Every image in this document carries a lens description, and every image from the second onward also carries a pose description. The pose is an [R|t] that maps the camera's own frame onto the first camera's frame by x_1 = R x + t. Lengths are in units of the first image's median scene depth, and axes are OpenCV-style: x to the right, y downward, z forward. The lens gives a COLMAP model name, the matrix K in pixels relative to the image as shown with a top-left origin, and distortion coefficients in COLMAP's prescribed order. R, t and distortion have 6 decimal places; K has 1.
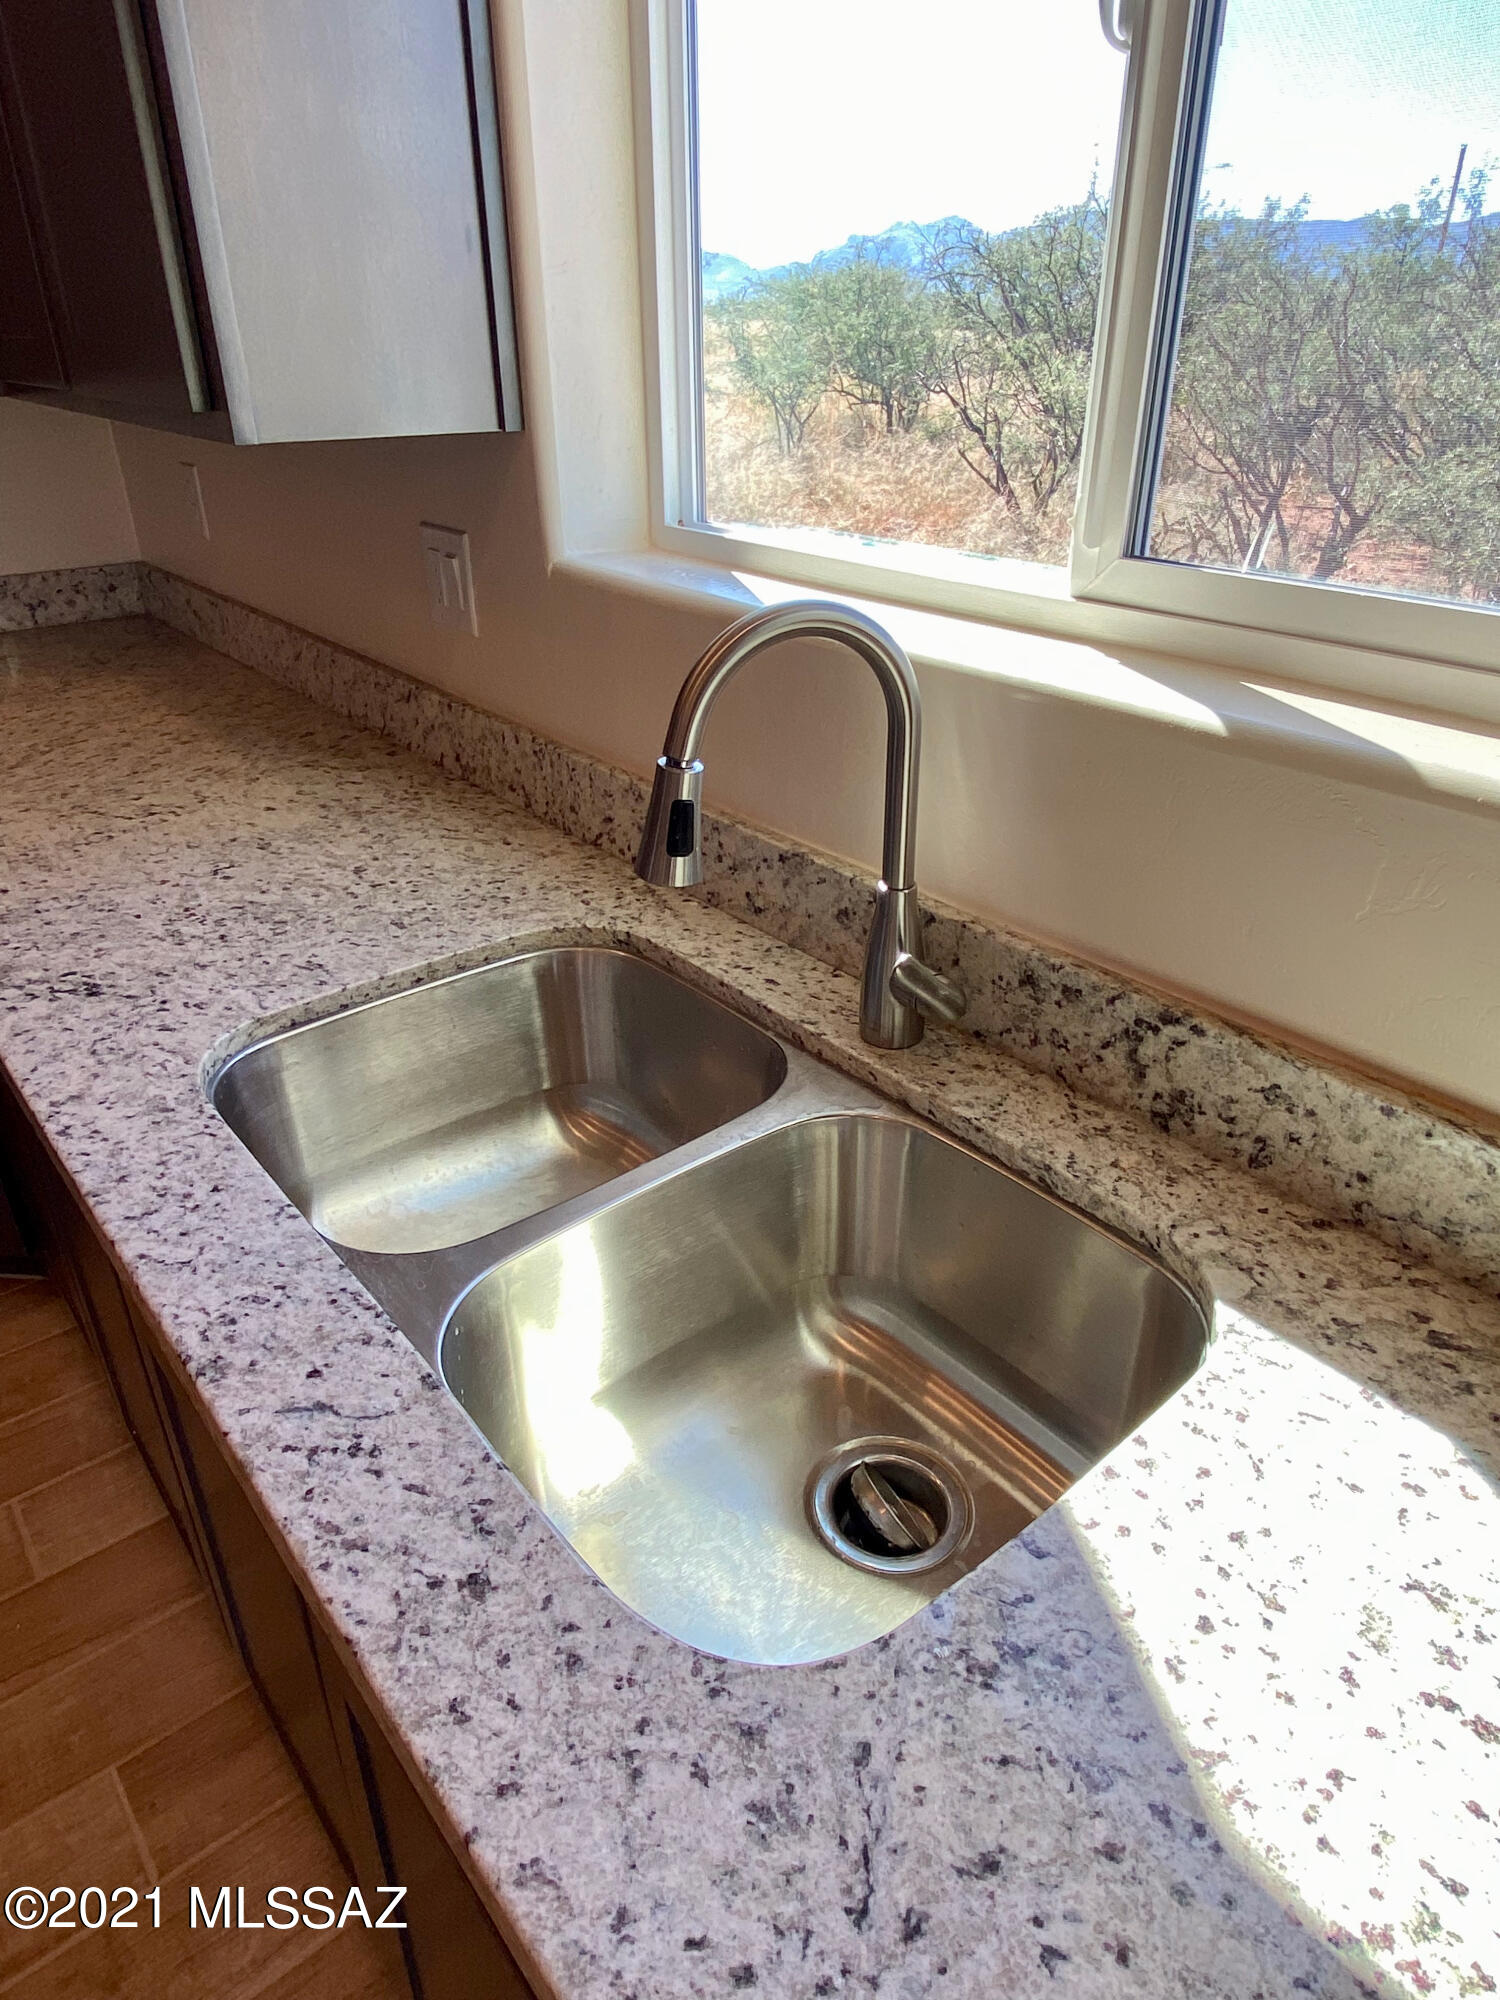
lens RADIAL K [[1252.2, 0, 750.3], [0, 1252.2, 974.3], [0, 0, 1]] dist [0.121414, -0.165208]
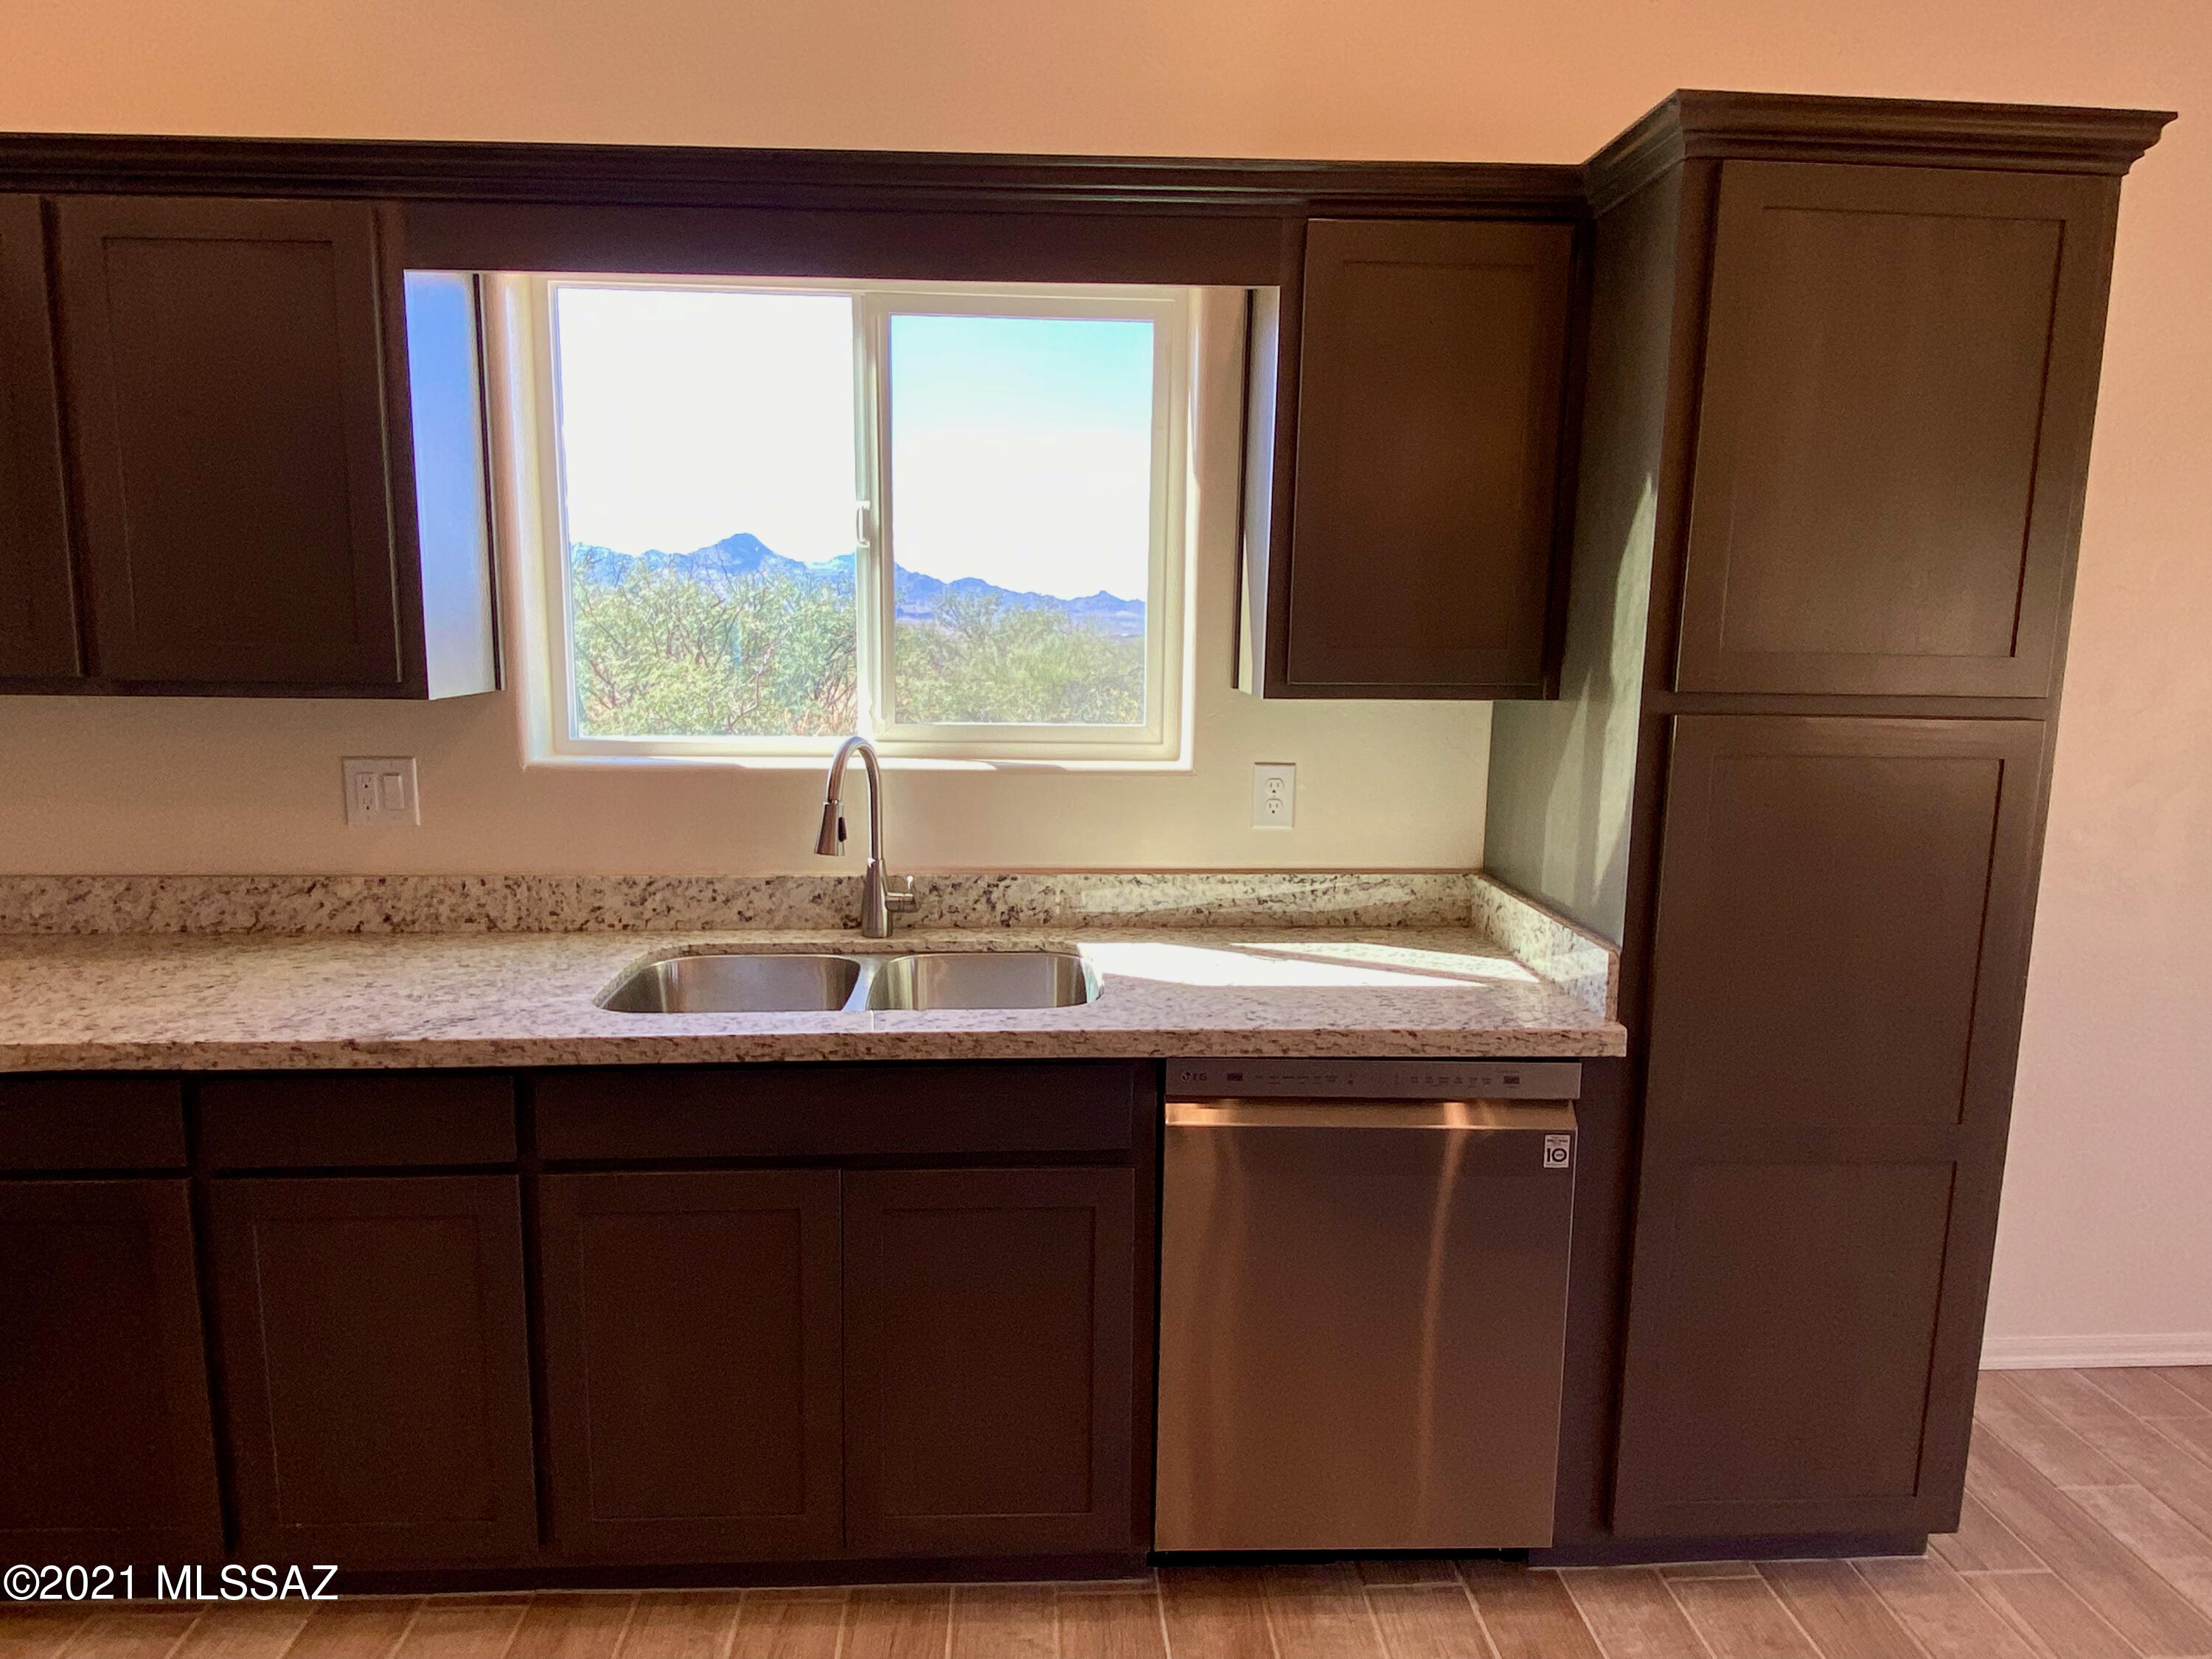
lens RADIAL K [[1369.8, 0, 1095.2], [0, 1369.8, 826.8], [0, 0, 1]] dist [0.080591, -0.086750]
pose [[0.596650, -0.114292, 0.794321, -1.377546], [0.358067, 0.923731, -0.136048, 0.301934], [-0.718190, 0.365593, 0.592069, -0.643115]]
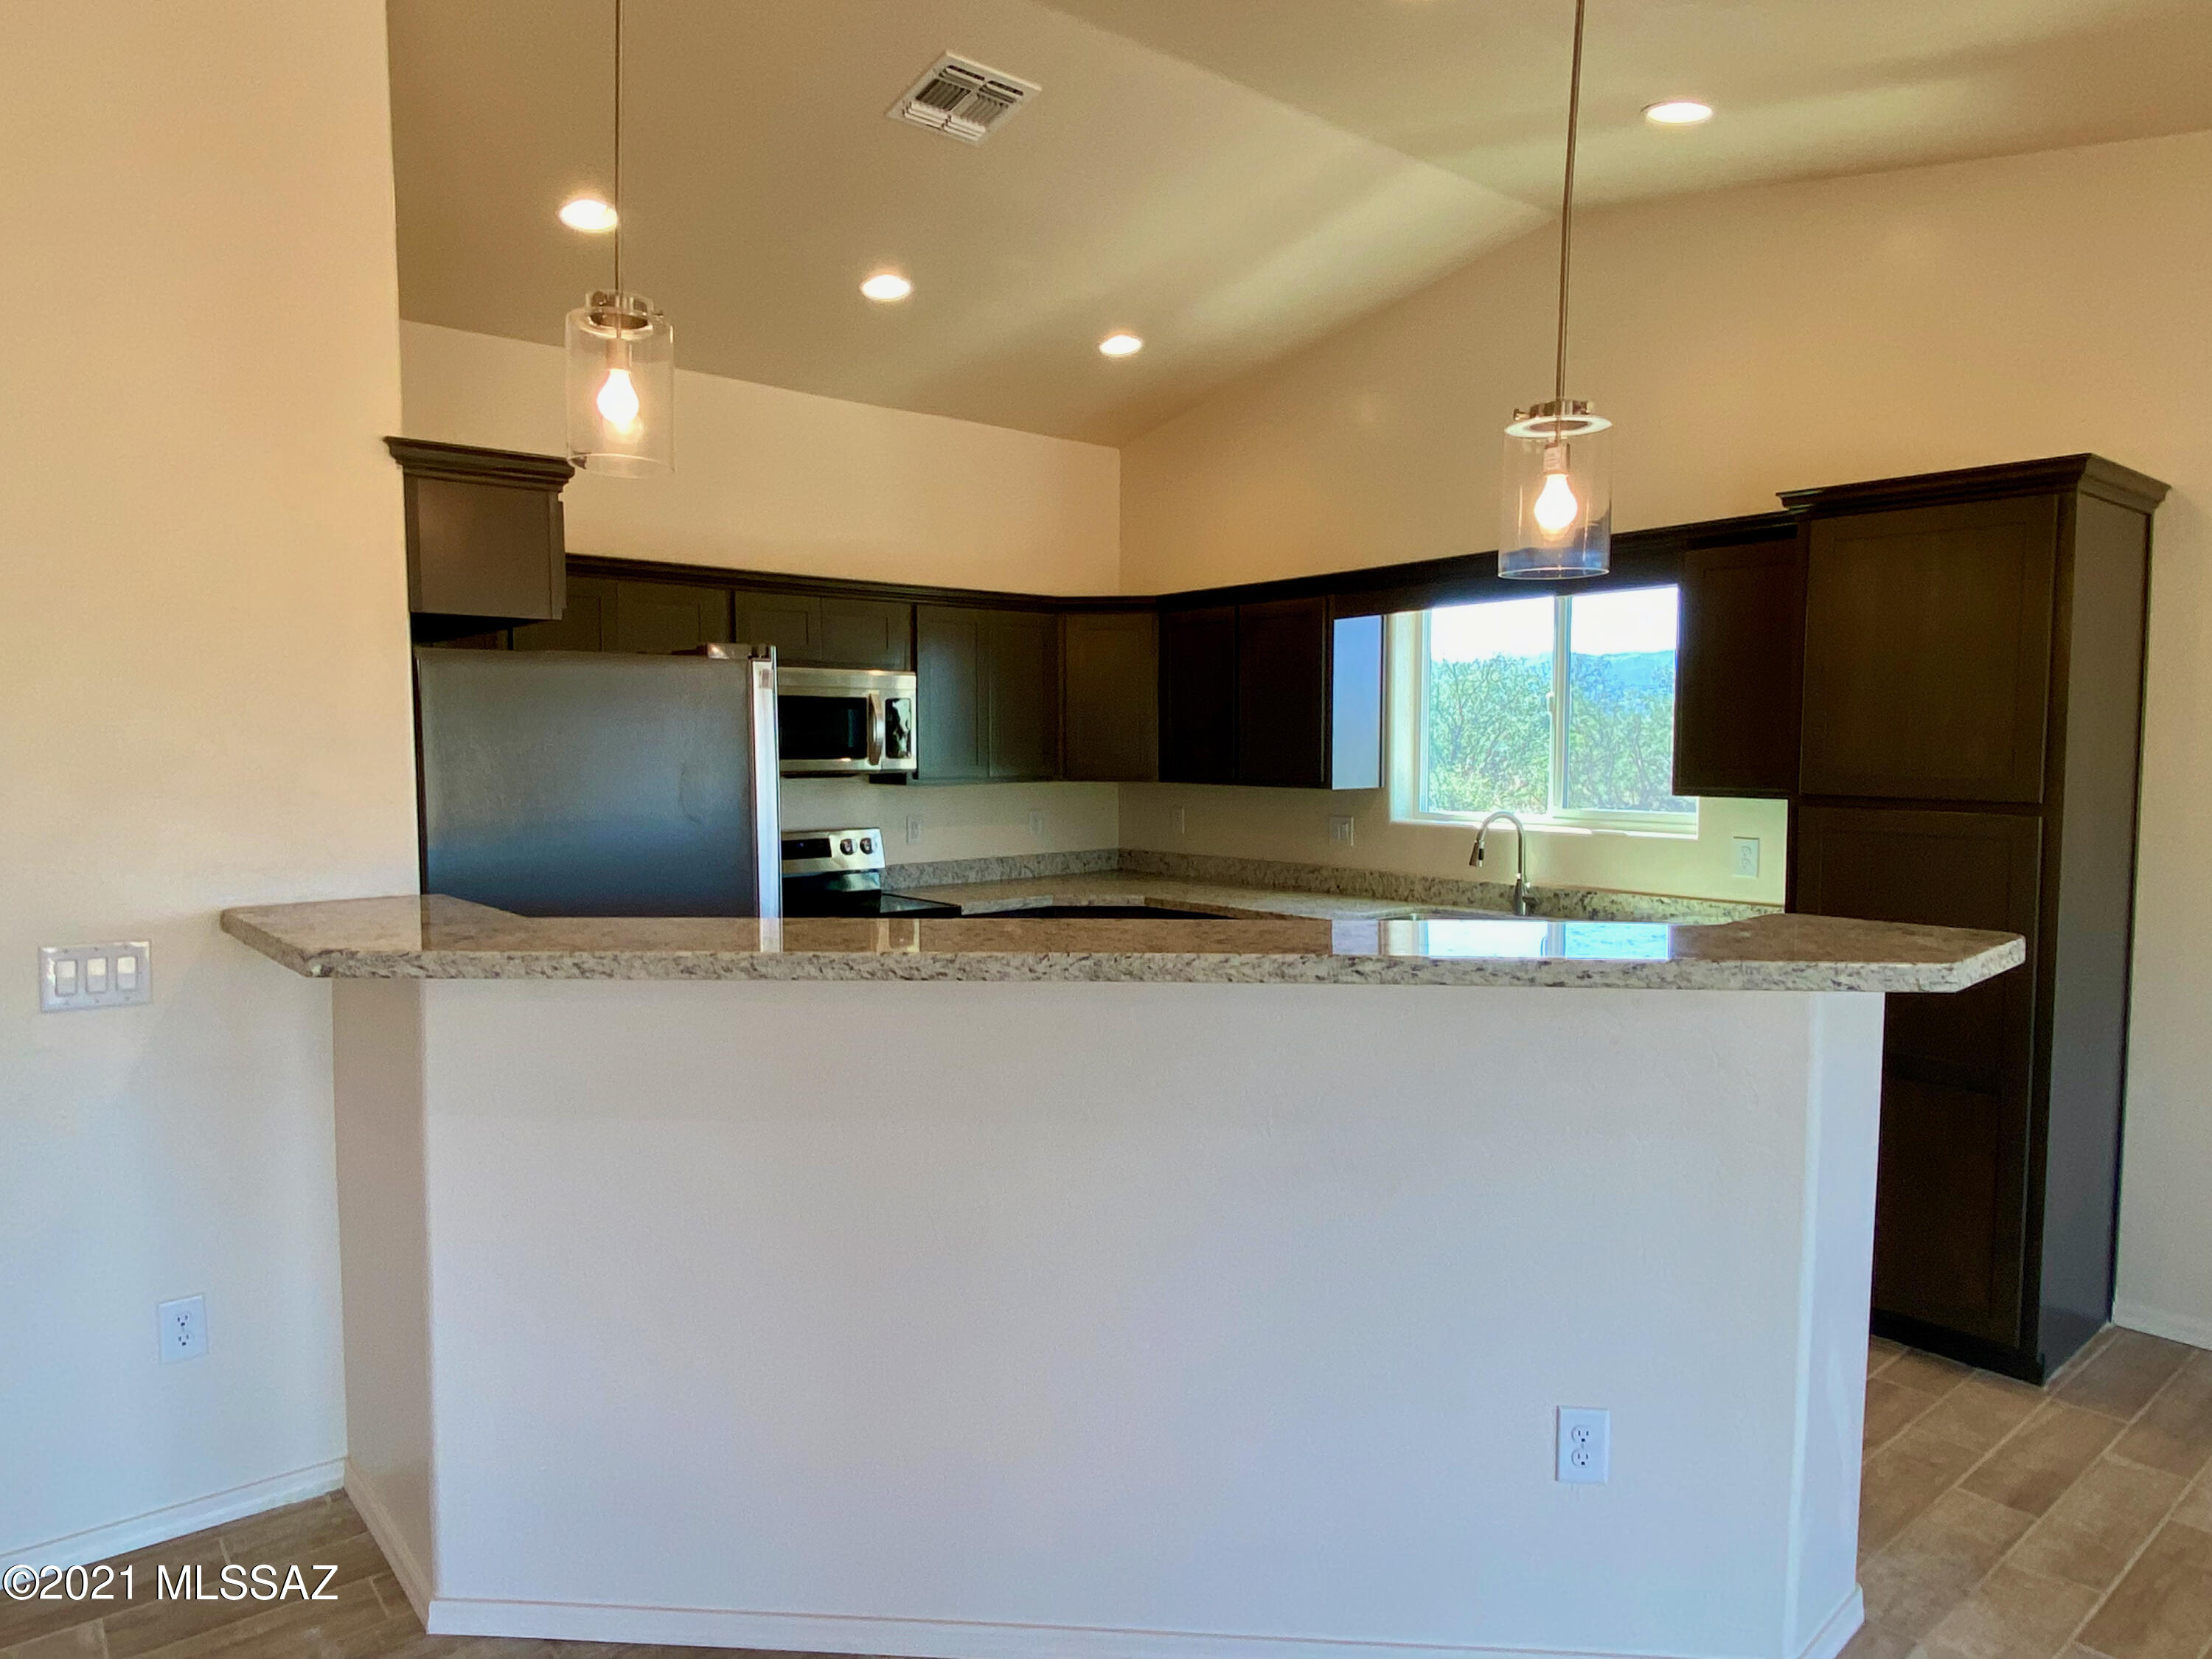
lens RADIAL K [[1369.8, 0, 1095.2], [0, 1369.8, 826.8], [0, 0, 1]] dist [0.080591, -0.086750]
pose [[0.999992, -0.003643, 0.001693, -1.193060], [0.004016, 0.917835, -0.396943, 1.451037], [-0.000108, 0.396946, 0.917842, -3.005483]]
